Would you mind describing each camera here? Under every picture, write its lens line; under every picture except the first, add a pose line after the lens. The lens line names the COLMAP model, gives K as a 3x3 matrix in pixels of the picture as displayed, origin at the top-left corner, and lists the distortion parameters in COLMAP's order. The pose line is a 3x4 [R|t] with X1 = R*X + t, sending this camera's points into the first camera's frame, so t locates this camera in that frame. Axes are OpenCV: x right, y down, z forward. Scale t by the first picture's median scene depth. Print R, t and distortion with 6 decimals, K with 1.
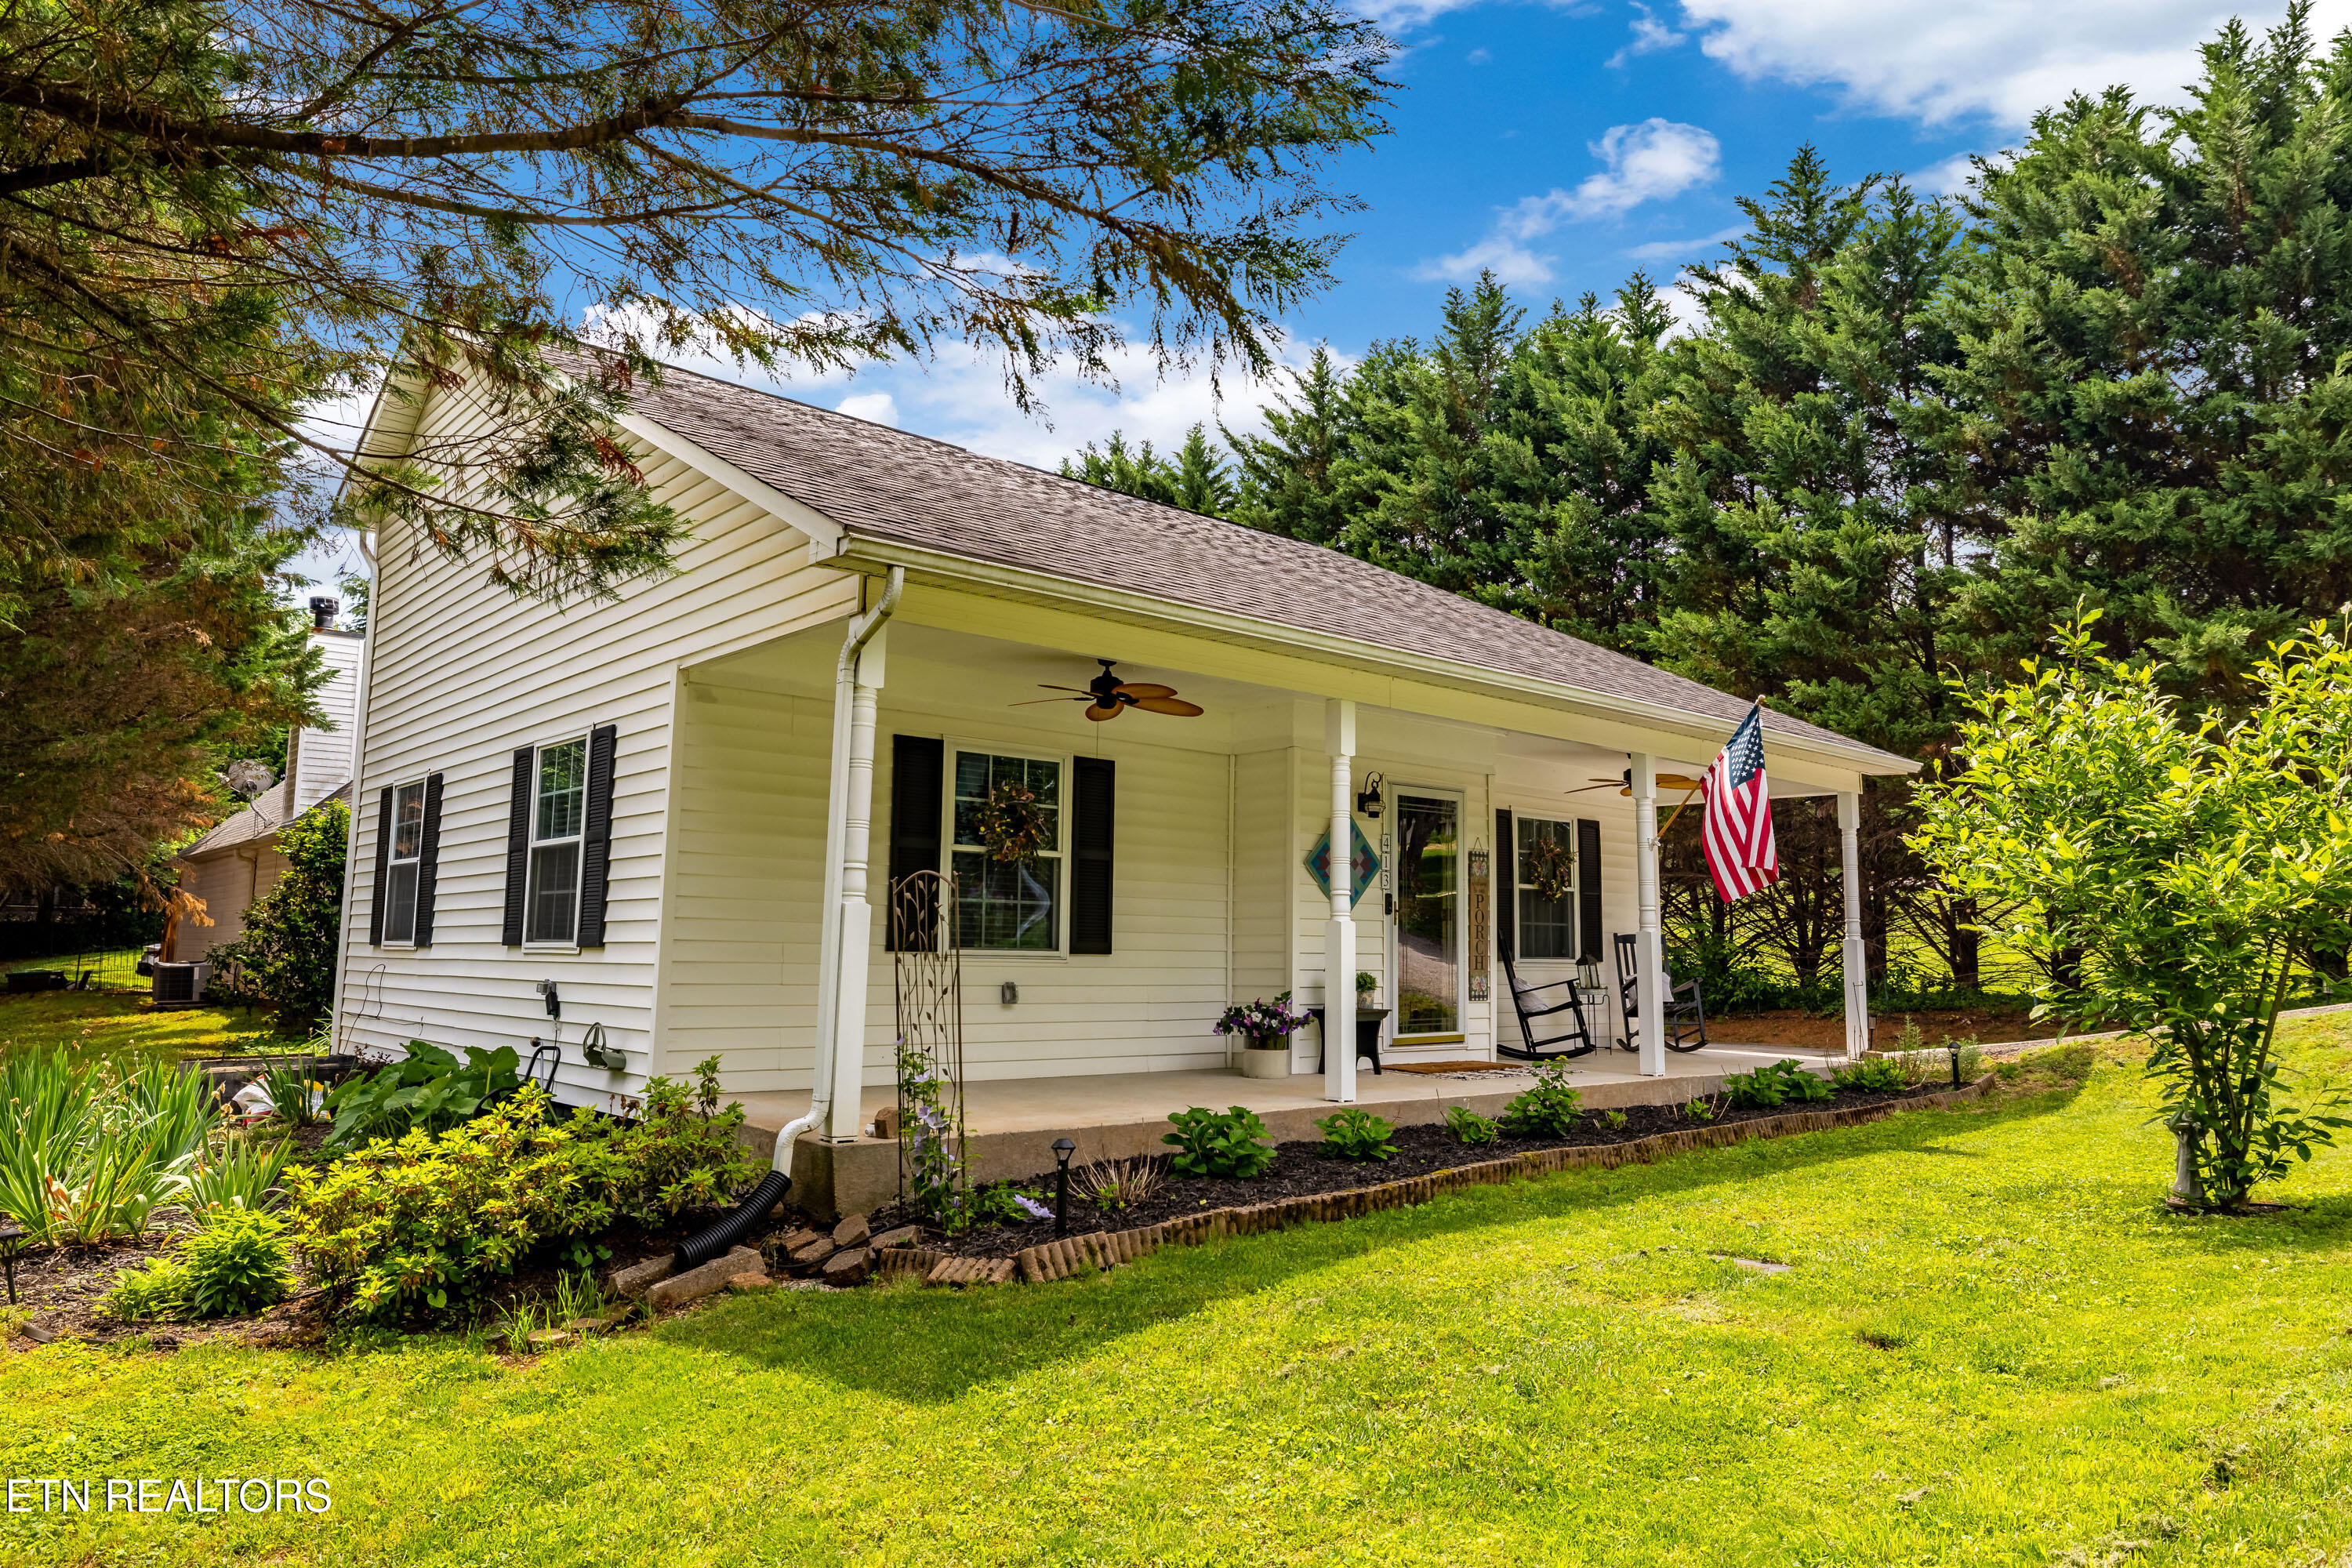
lens RADIAL K [[1490.0, 0, 1176.0], [0, 1490.0, 784.0], [0, 0, 1]] dist [-0.000529, 0.000994]
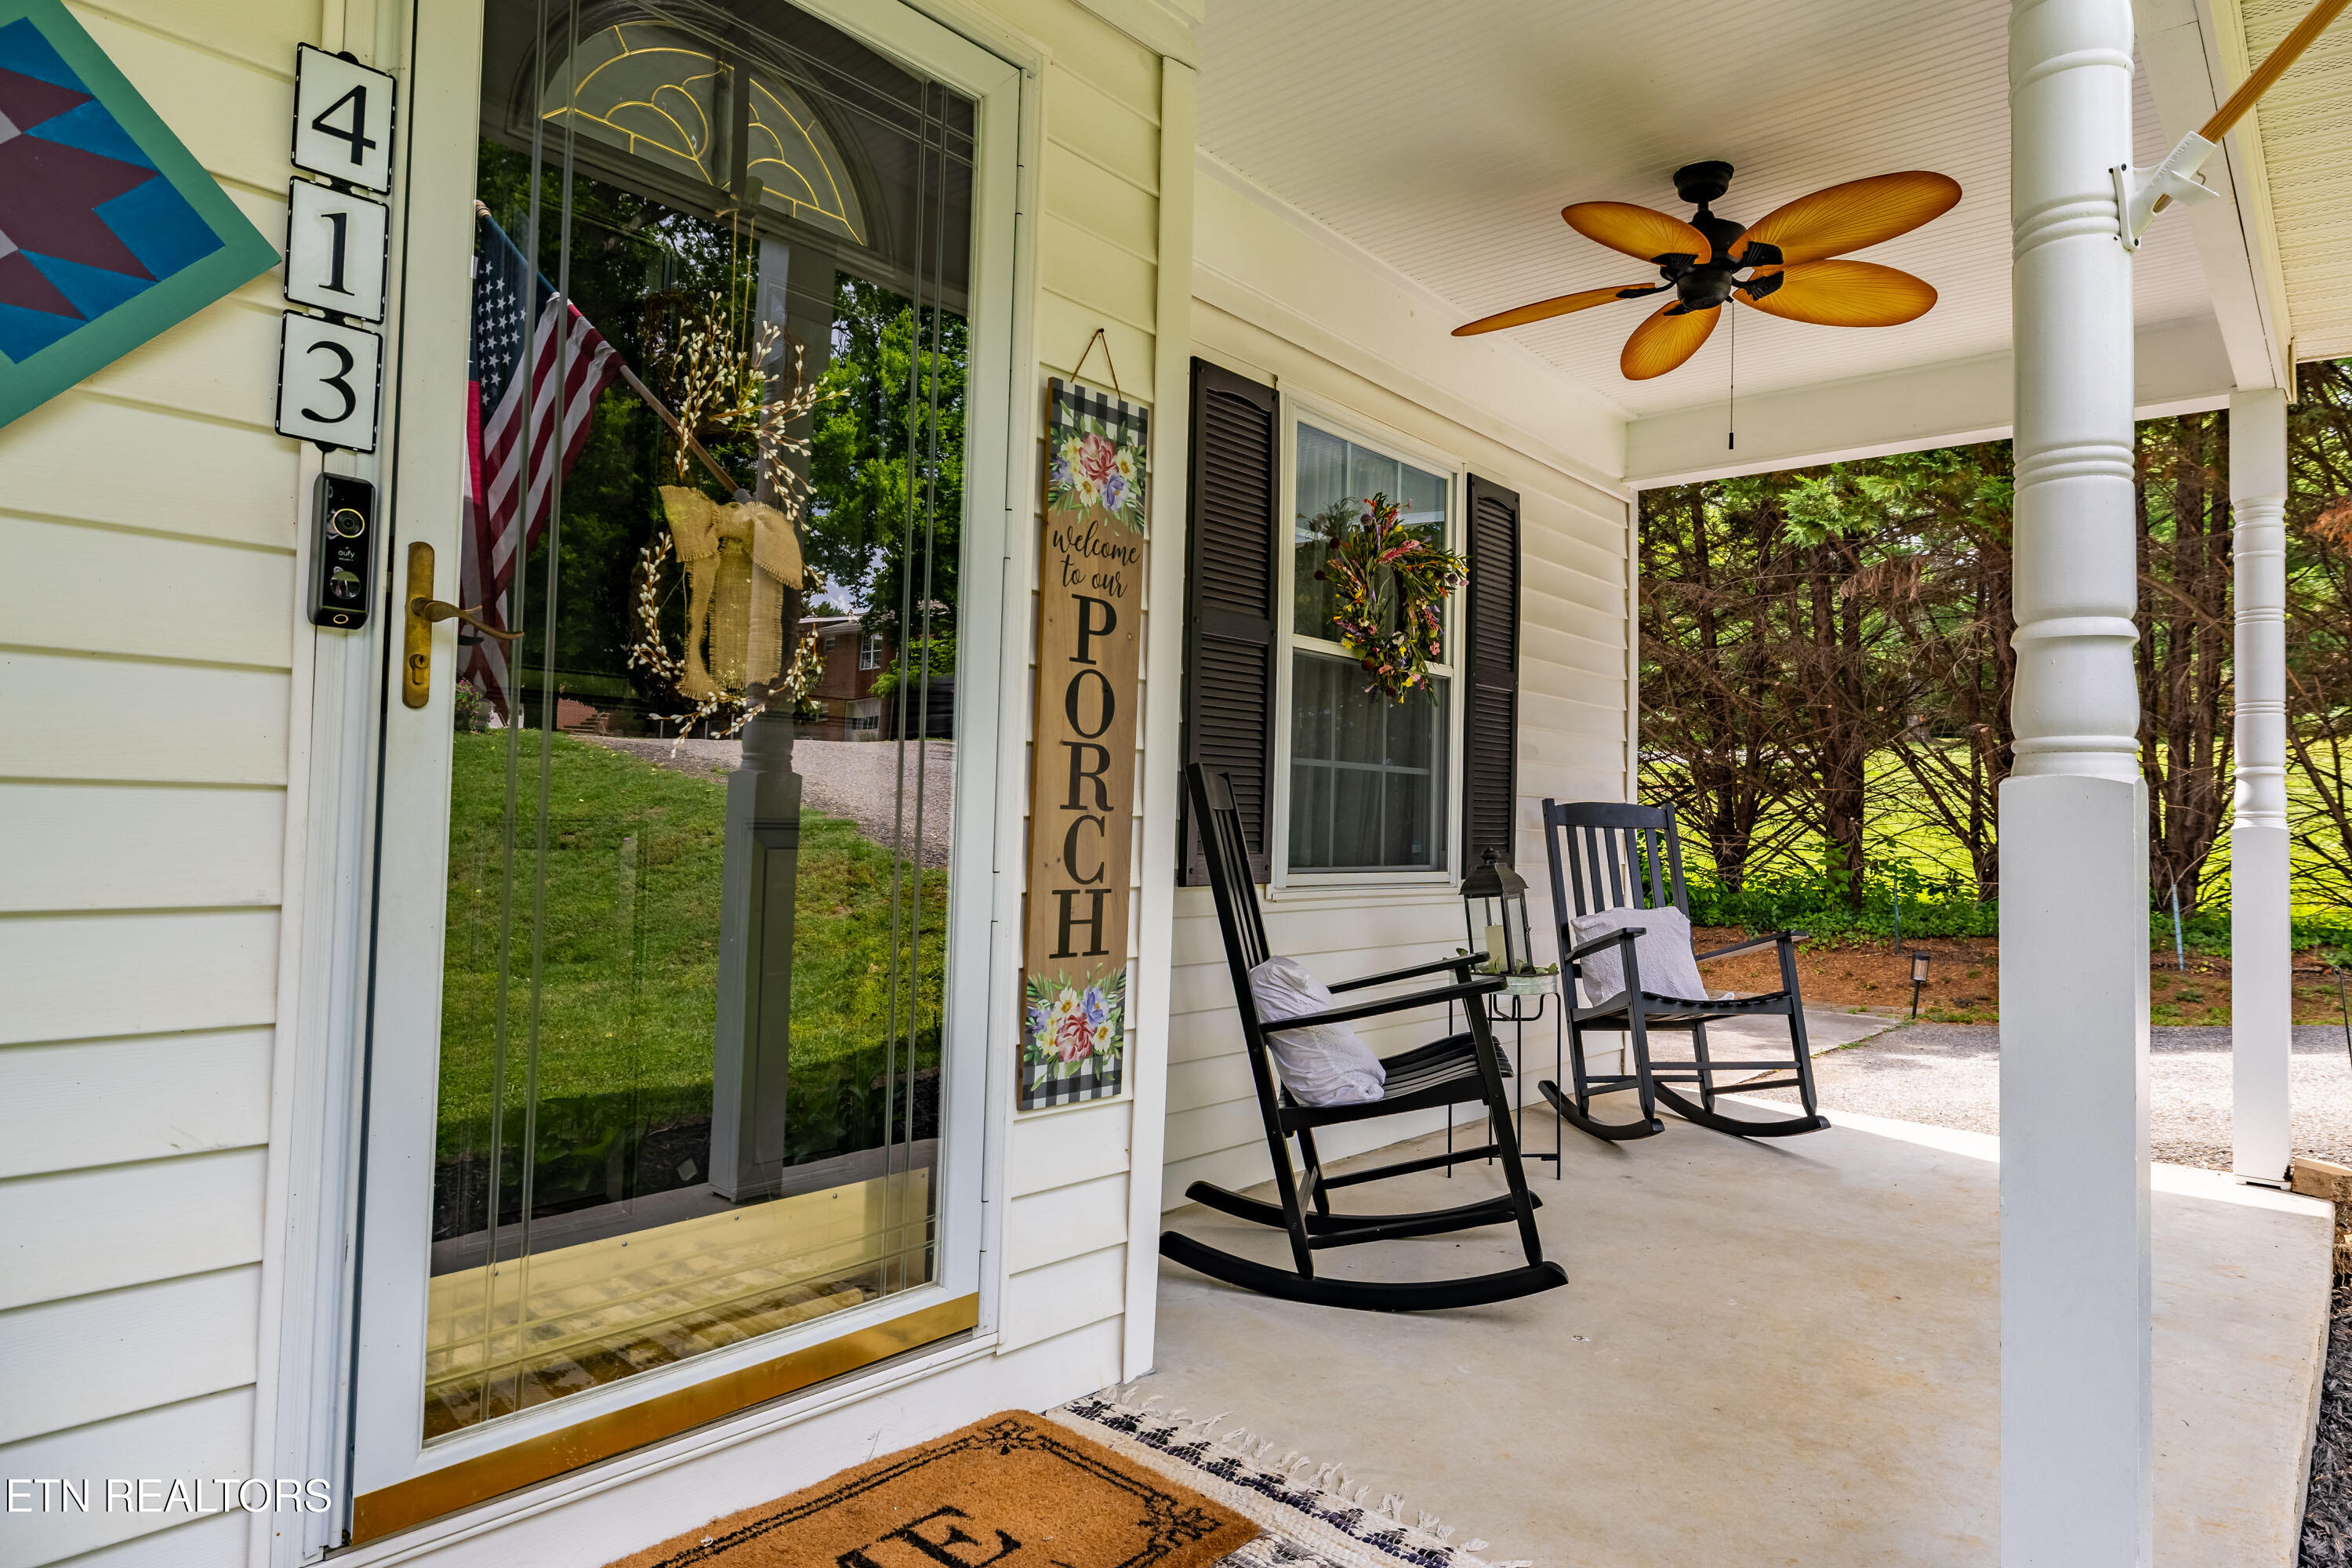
lens RADIAL K [[1391.5, 0, 1176.0], [0, 1391.5, 784.0], [0, 0, 1]] dist [0.001195, 0.000050]
pose [[0.991448, 0.013985, 0.129753, 0.167929], [-0.024824, 0.996298, 0.082300, 0.074583], [-0.128121, -0.084817, 0.988125, 0.711083]]
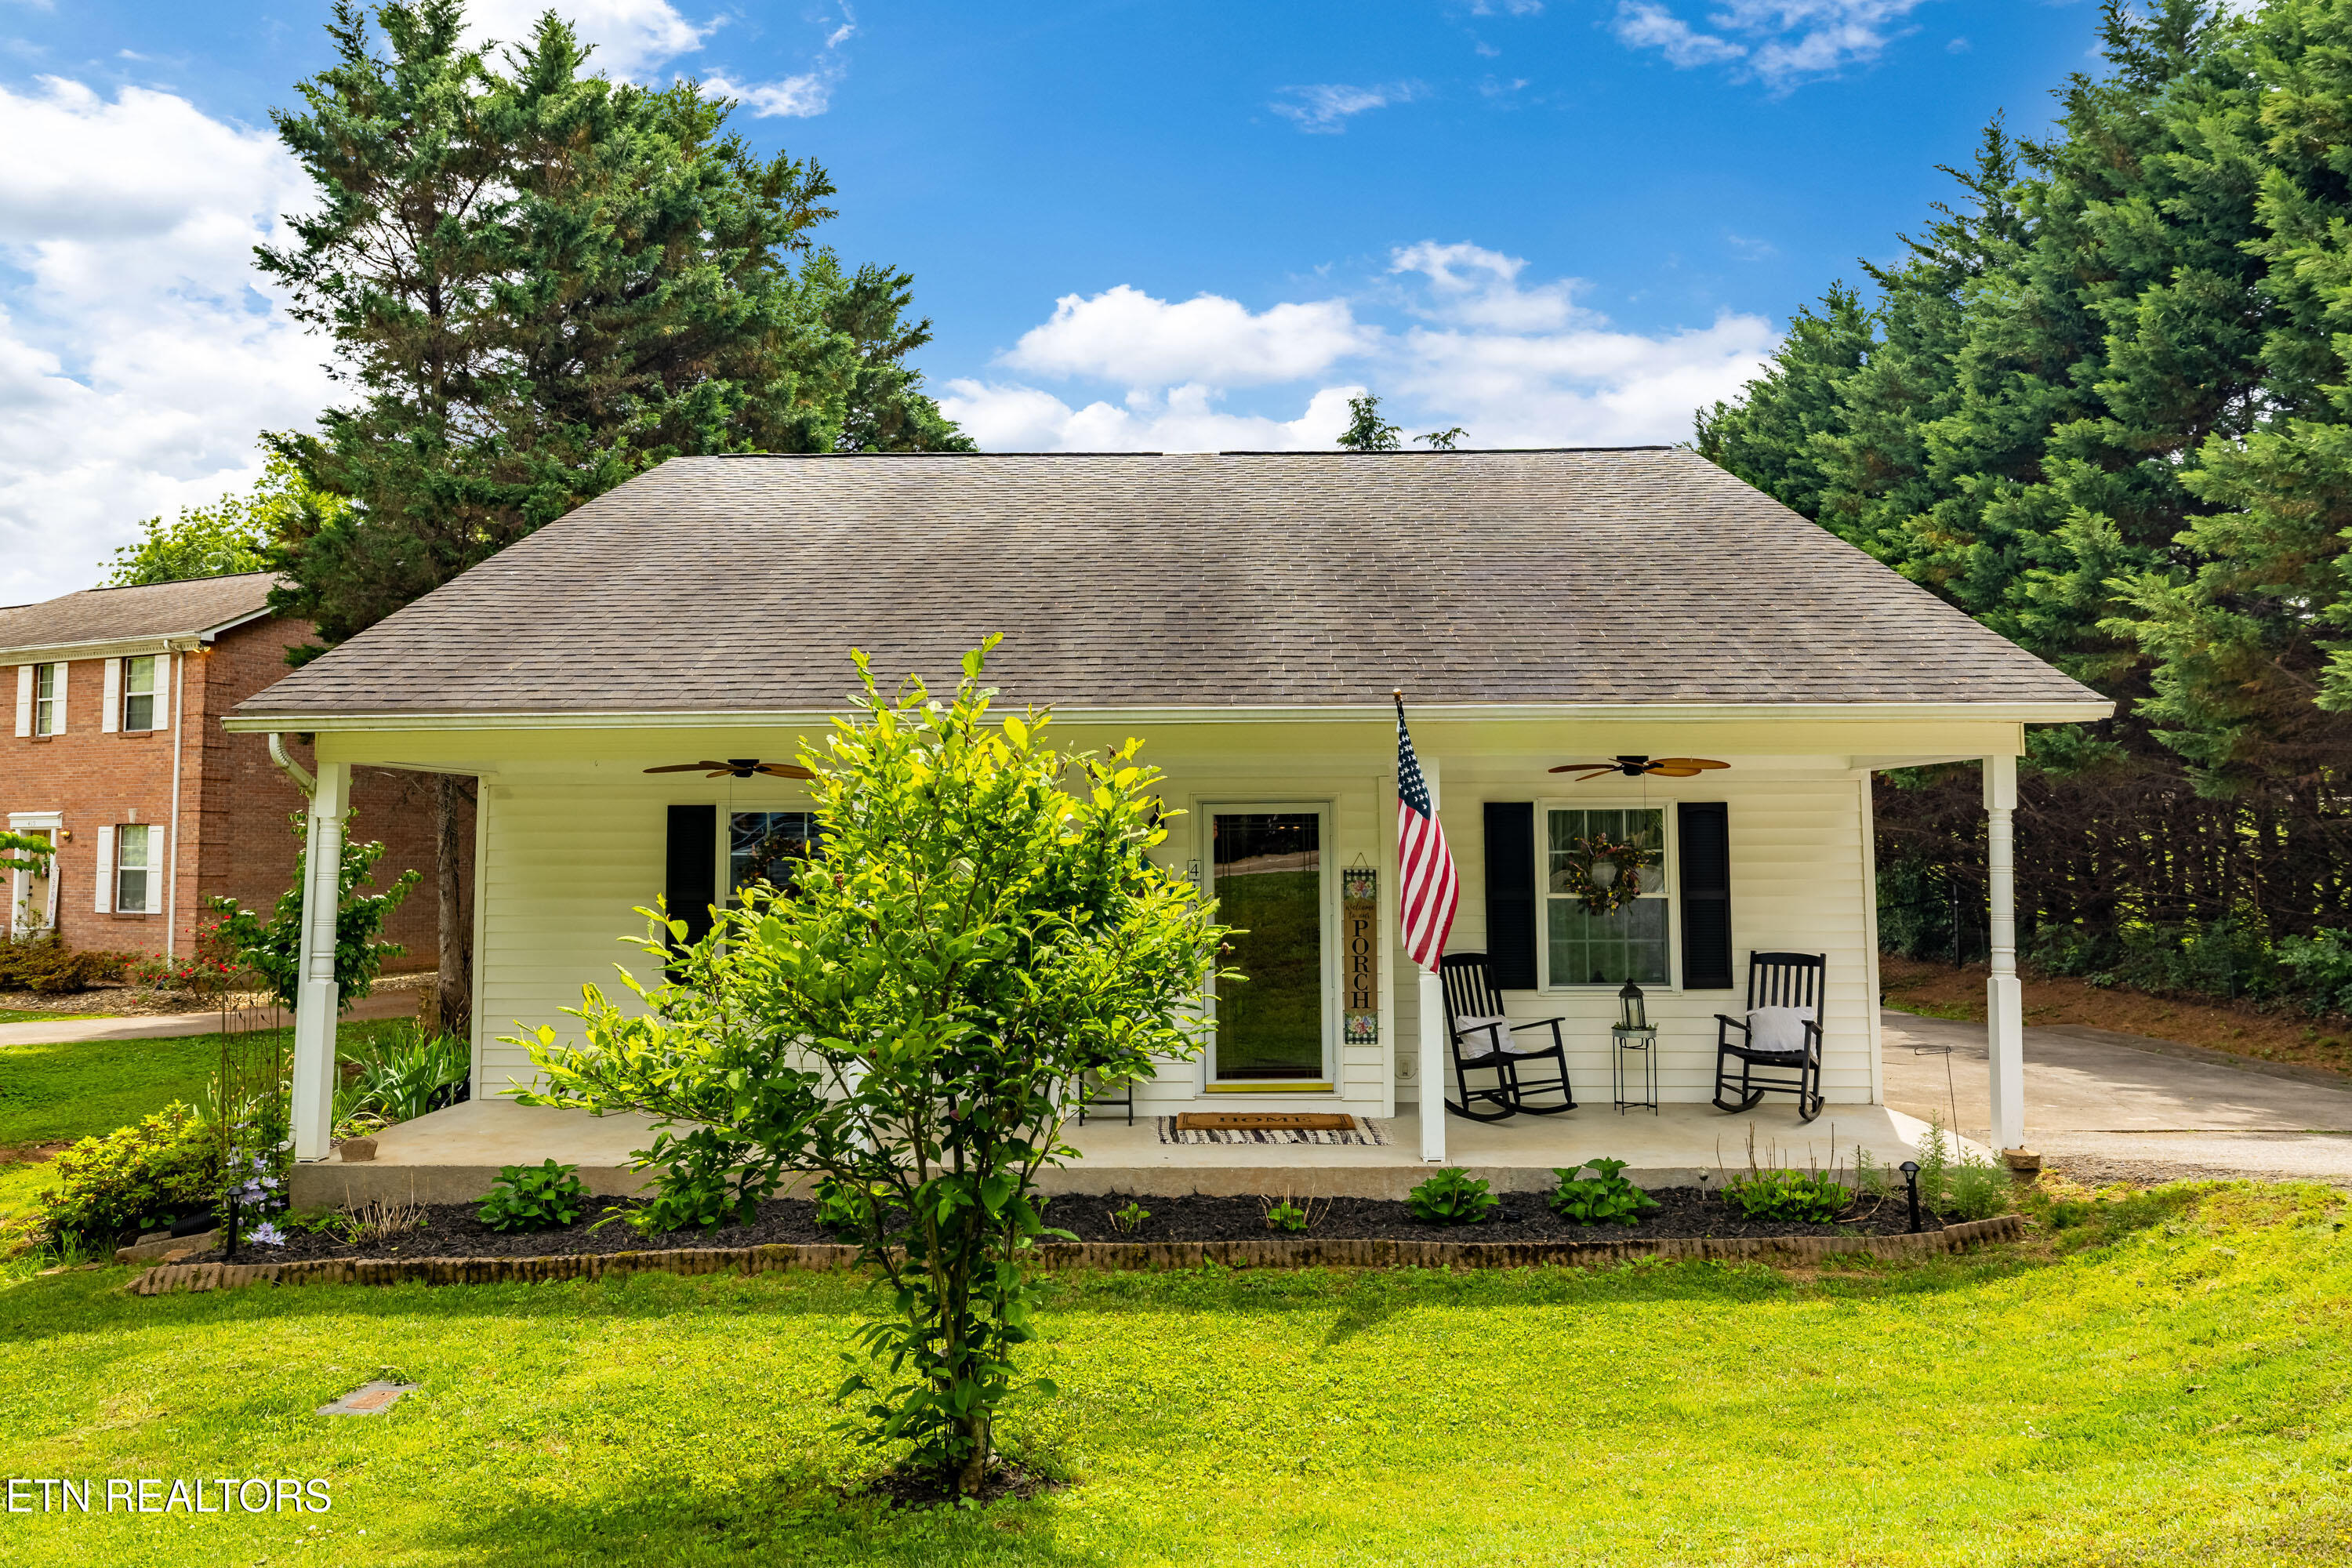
lens RADIAL K [[1490.0, 0, 1176.0], [0, 1490.0, 784.0], [0, 0, 1]] dist [-0.000529, 0.000994]
pose [[0.740834, -0.045248, -0.670163, 0.622616], [0.089792, 0.995445, 0.032051, -0.035828], [0.665660, -0.083920, 0.741522, 0.265905]]
